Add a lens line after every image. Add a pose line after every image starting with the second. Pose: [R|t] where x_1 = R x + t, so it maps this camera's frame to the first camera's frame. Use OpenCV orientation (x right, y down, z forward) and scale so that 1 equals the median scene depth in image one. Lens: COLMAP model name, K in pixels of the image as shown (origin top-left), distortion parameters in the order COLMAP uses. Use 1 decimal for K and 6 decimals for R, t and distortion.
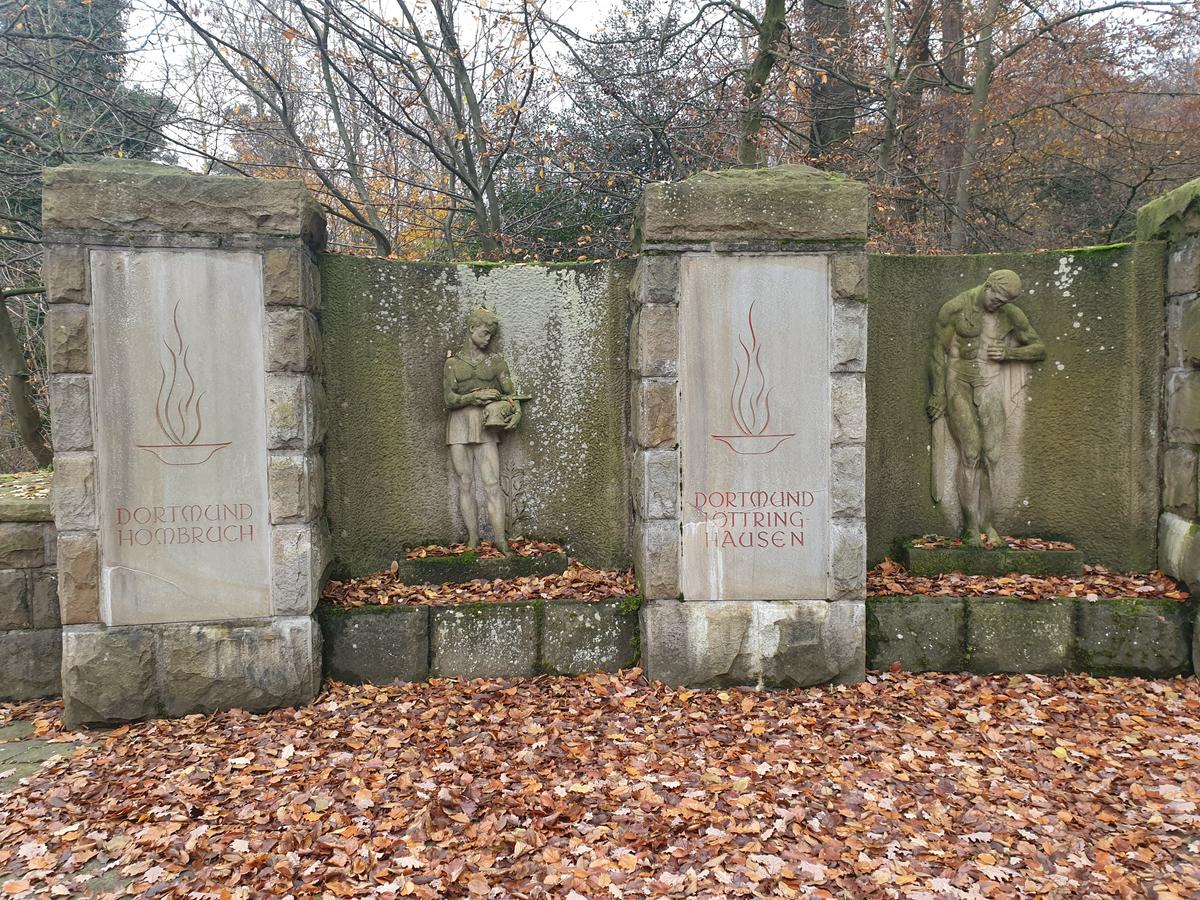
lens RADIAL K [[916.4, 0, 594.0], [0, 916.4, 453.0], [0, 0, 1]] dist [0.136281, -0.282619]
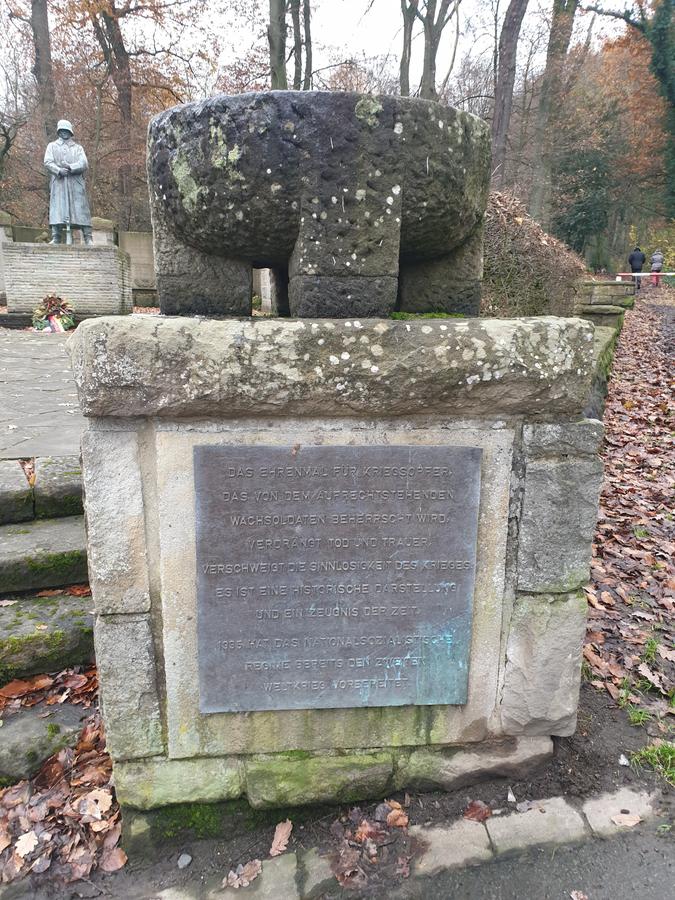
lens RADIAL K [[697.1, 0, 331.7], [0, 697.1, 450.2], [0, 0, 1]] dist [0.008676, 0.005571]
pose [[0.896528, -0.057673, 0.439217, 0.088631], [-0.013481, 0.987478, 0.157182, 0.421850], [-0.442782, -0.146839, 0.884524, -3.780068]]
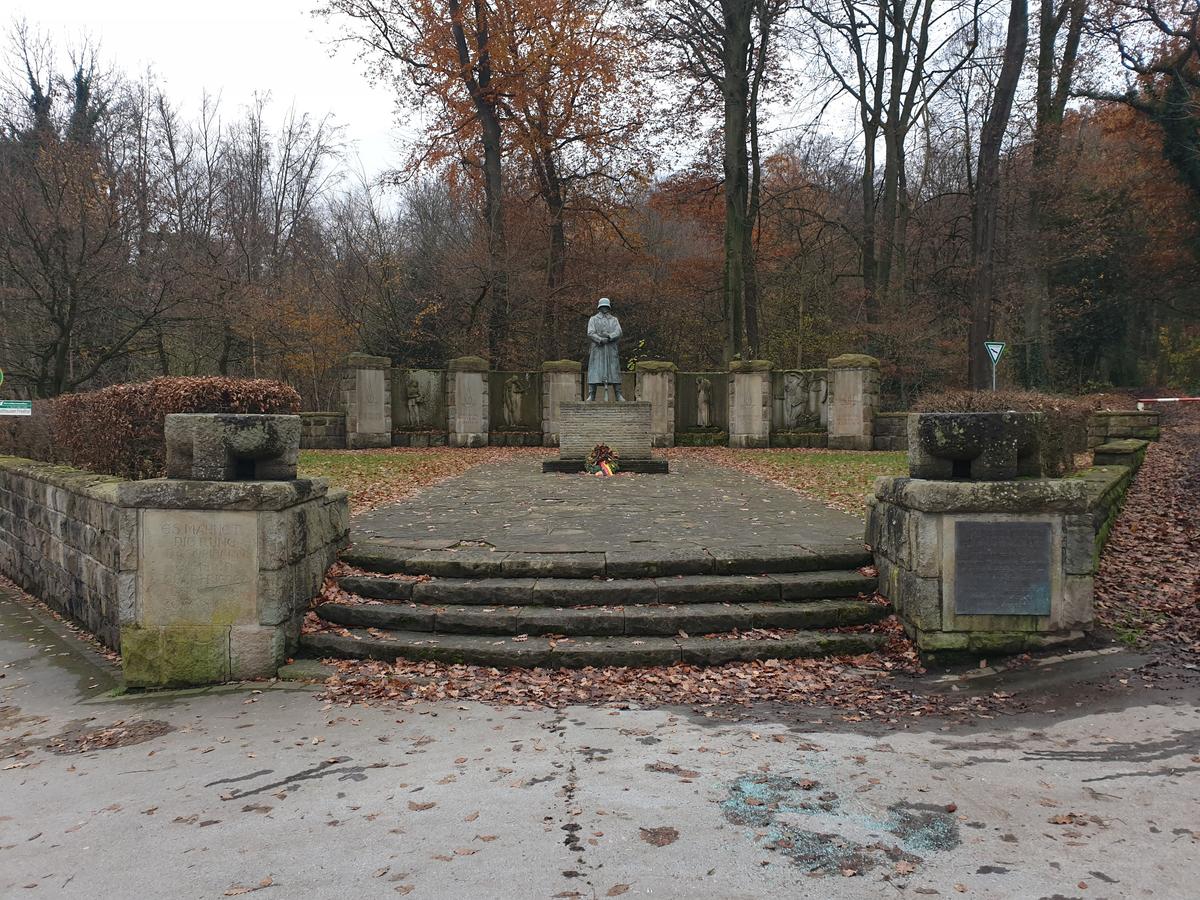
lens RADIAL K [[916.4, 0, 594.0], [0, 916.4, 453.0], [0, 0, 1]] dist [0.136281, -0.282619]
pose [[0.957027, 0.006753, 0.289921, -0.724292], [-0.000634, 0.999775, -0.021192, 0.400069], [-0.289999, 0.020097, 0.956816, -4.616310]]
